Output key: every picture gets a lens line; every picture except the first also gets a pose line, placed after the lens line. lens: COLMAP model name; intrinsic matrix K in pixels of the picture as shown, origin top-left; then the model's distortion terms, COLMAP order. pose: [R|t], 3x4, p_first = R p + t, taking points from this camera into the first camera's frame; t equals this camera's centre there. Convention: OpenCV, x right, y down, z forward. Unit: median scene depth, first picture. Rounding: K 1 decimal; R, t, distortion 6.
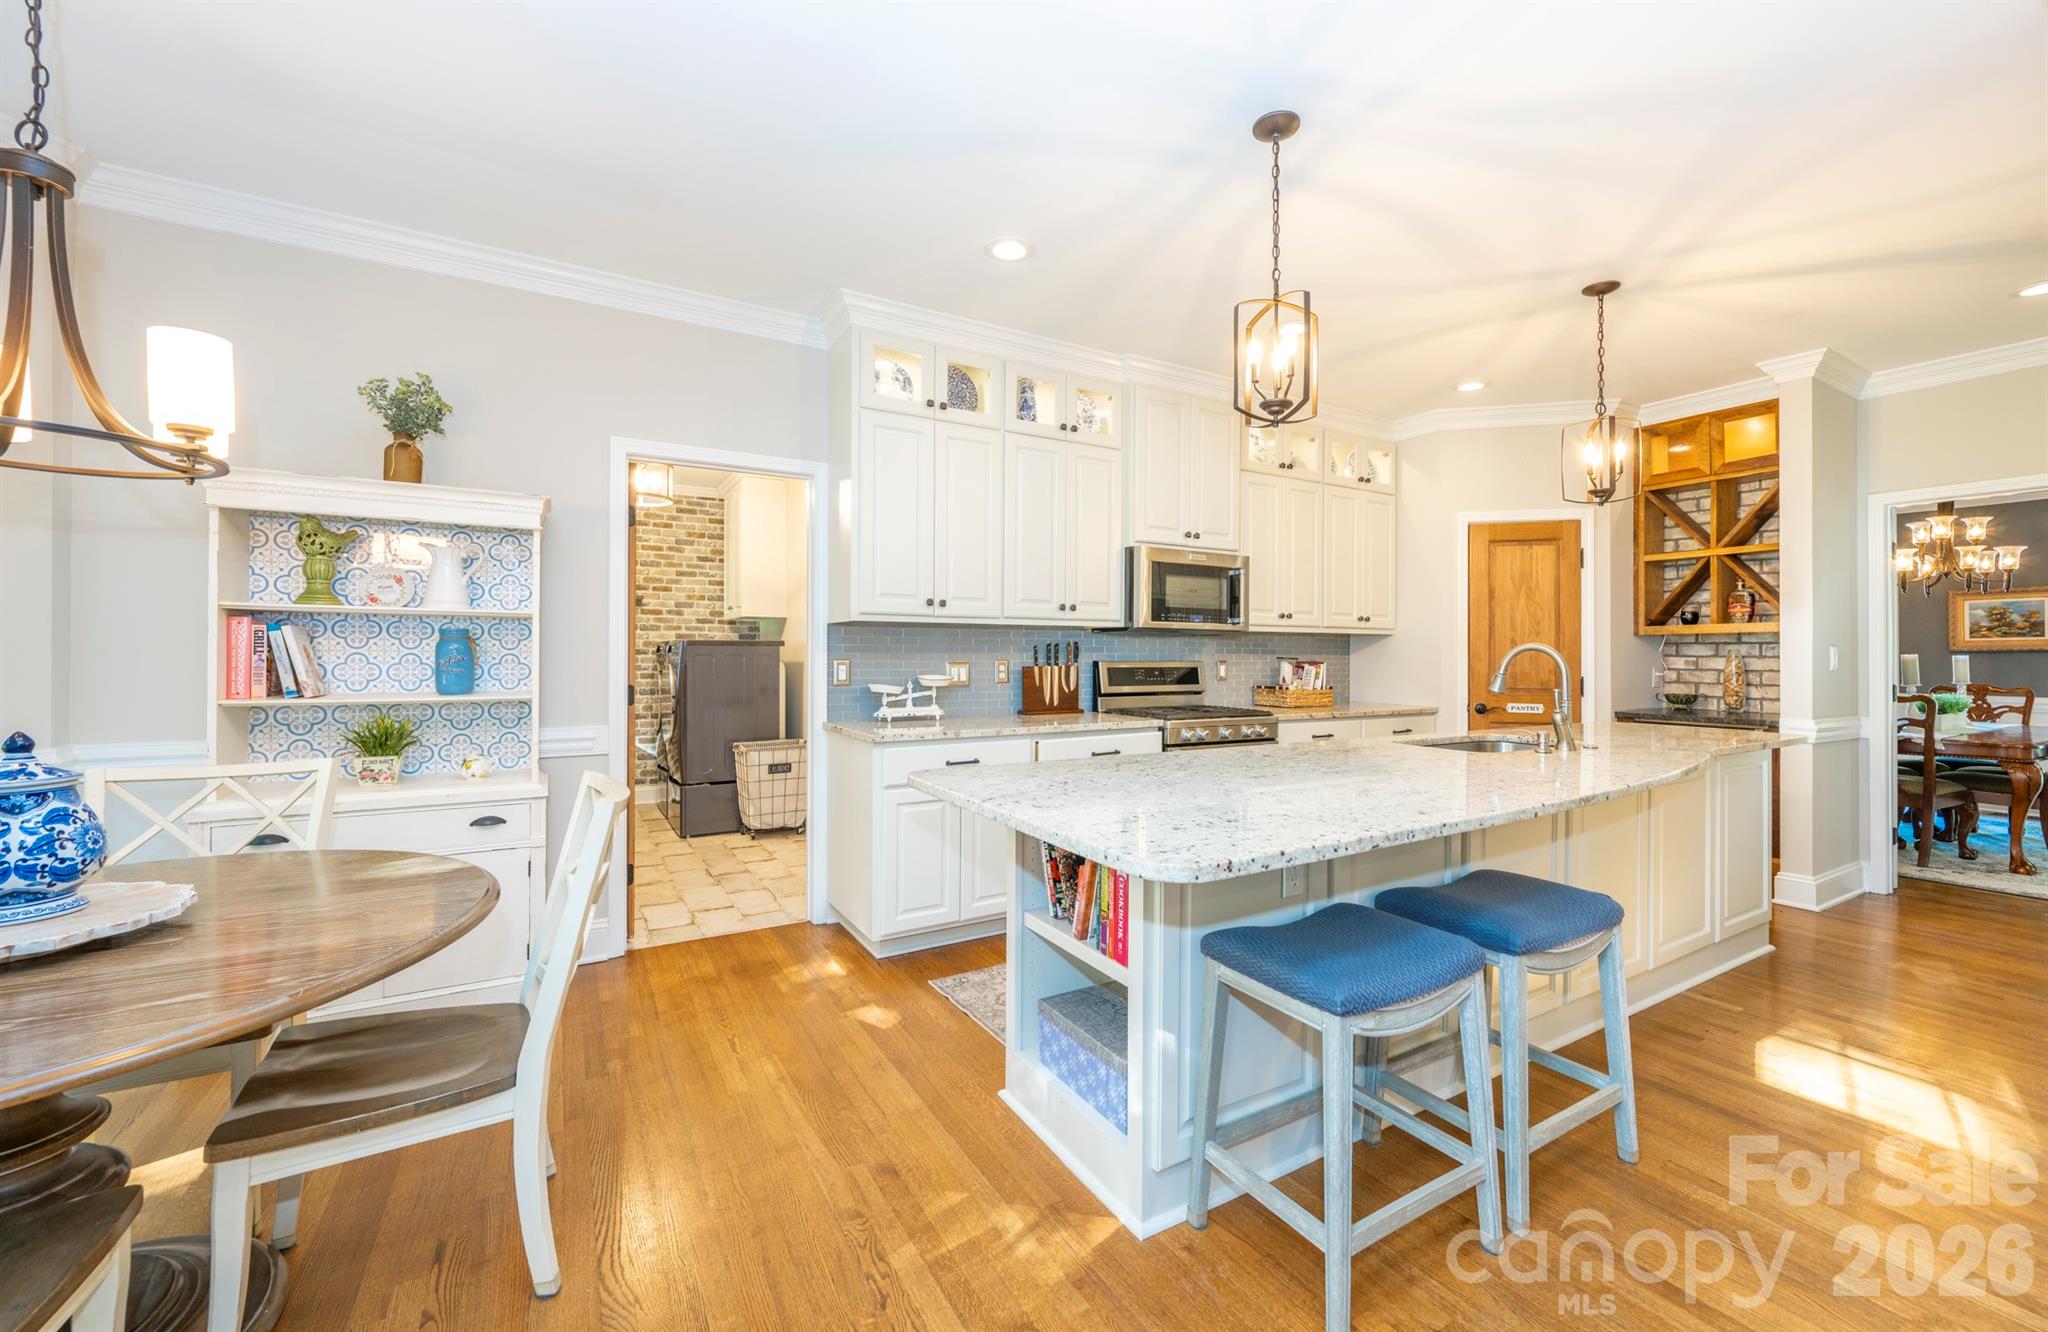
lens RADIAL K [[771.8, 0, 1024.0], [0, 771.8, 666.0], [0, 0, 1]] dist [-0.001267, -0.000088]
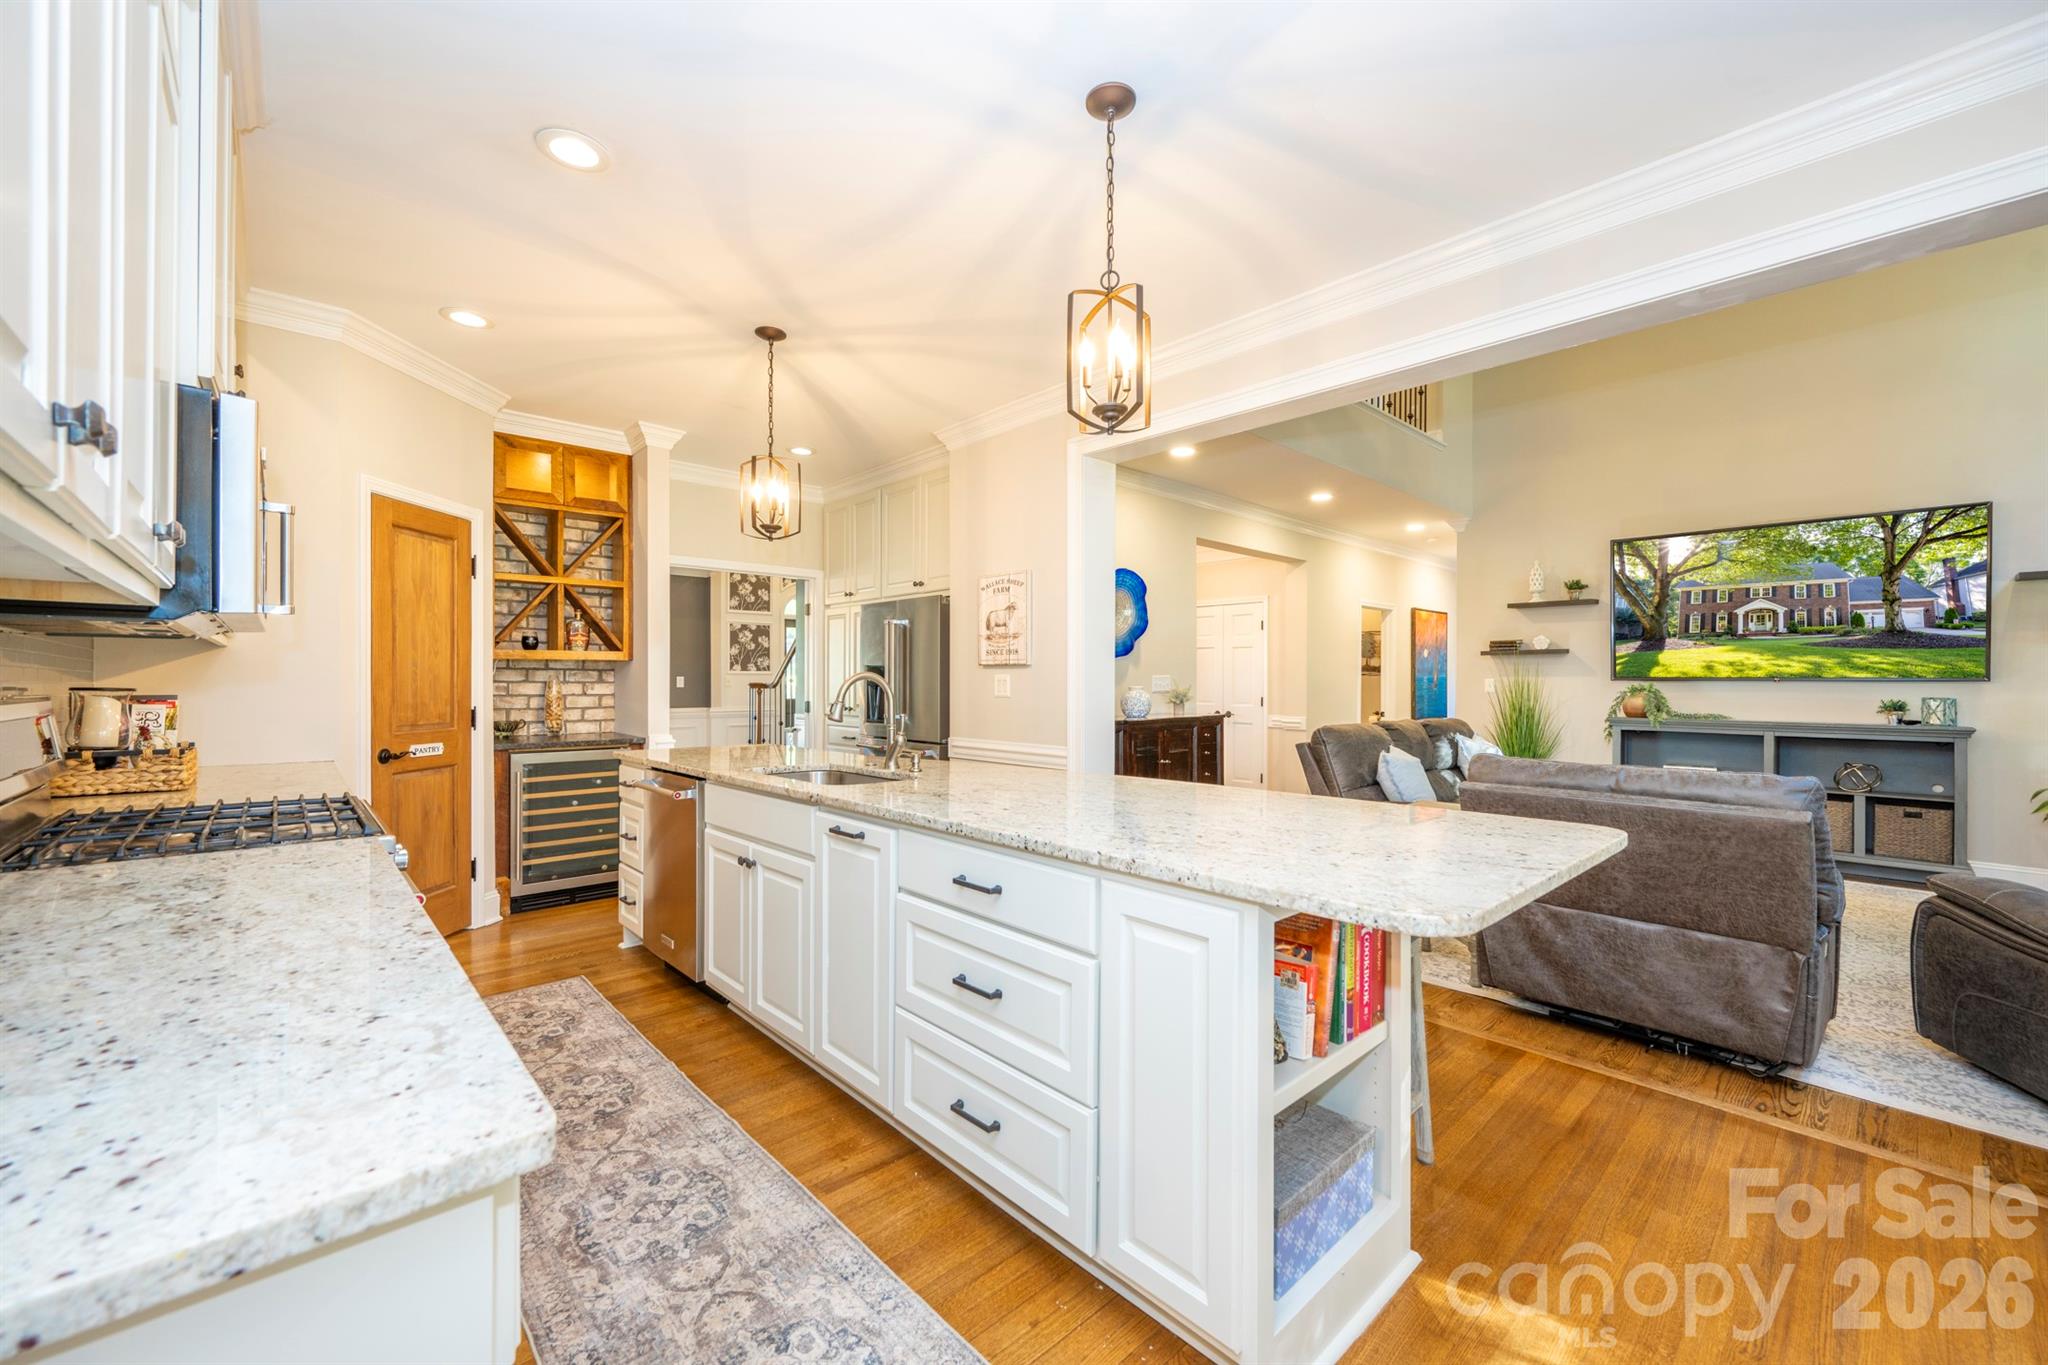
lens RADIAL K [[824.4, 0, 1024.0], [0, 824.4, 682.5], [0, 0, 1]] dist [0.001667, 0.000061]
pose [[-0.221756, -0.002969, 0.975098, -0.302007], [0.018134, 0.999810, 0.007168, -0.007755], [-0.974933, 0.019272, -0.221660, 0.633295]]
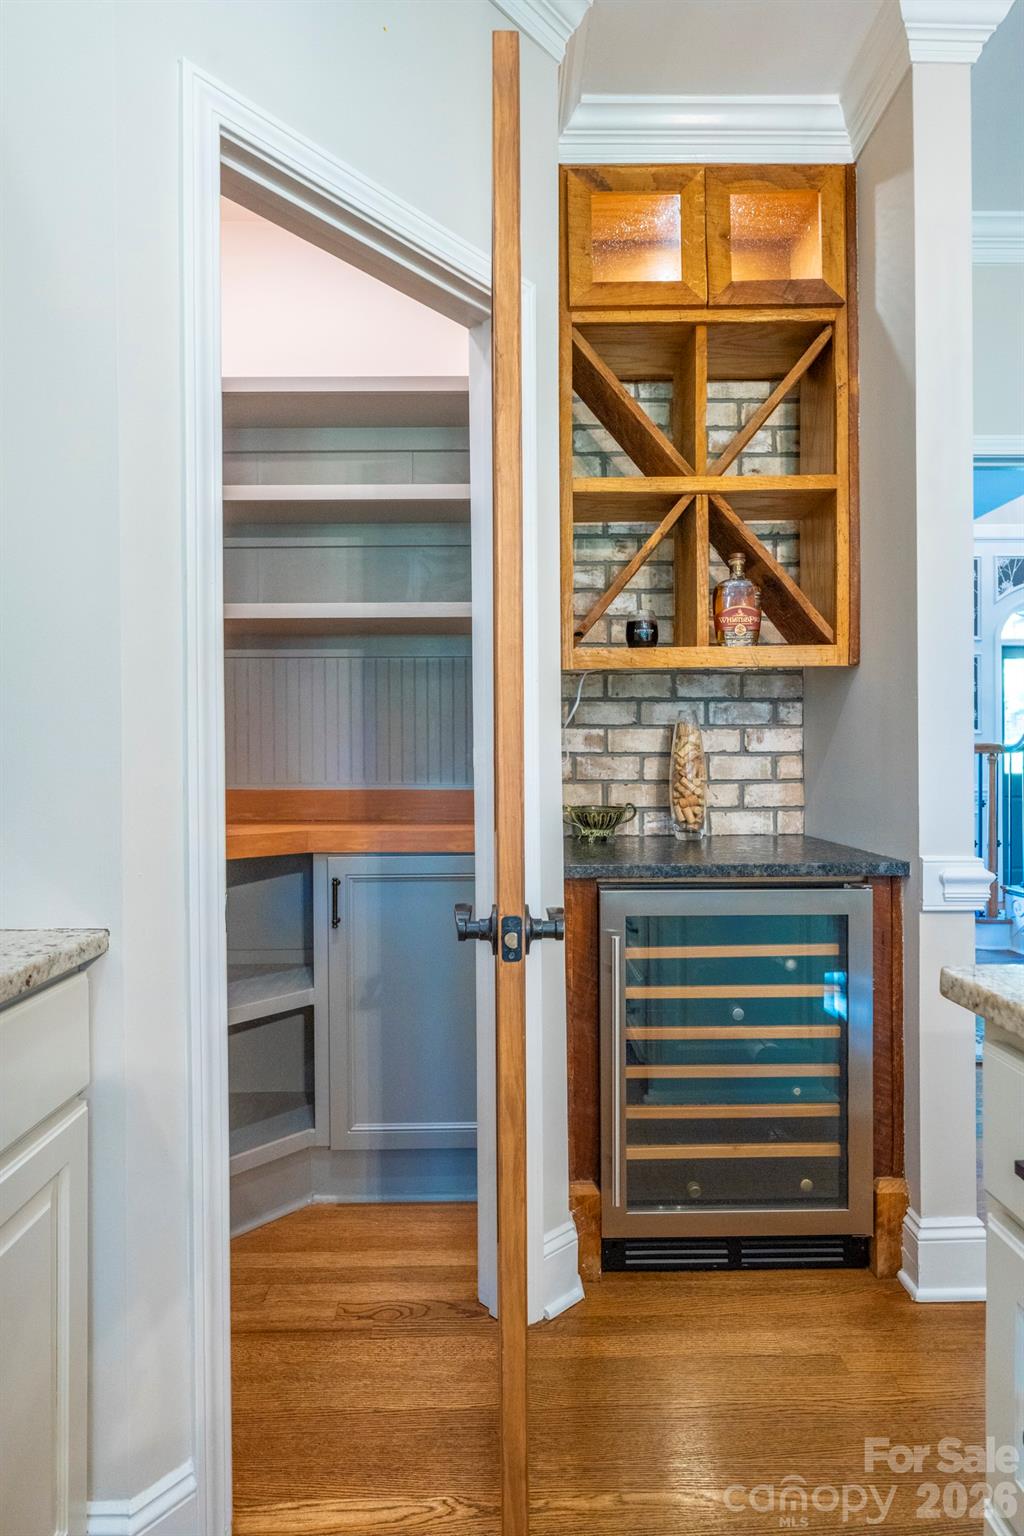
lens RADIAL K [[764.5, 0, 512.0], [0, 764.5, 768.0], [0, 0, 1]] dist [-0.017826, 0.000001]
pose [[0.477211, -0.007059, 0.878761, 0.443715], [0.024222, 0.999693, -0.005123, 0.015301], [-0.878455, 0.023730, 0.477235, 0.871775]]
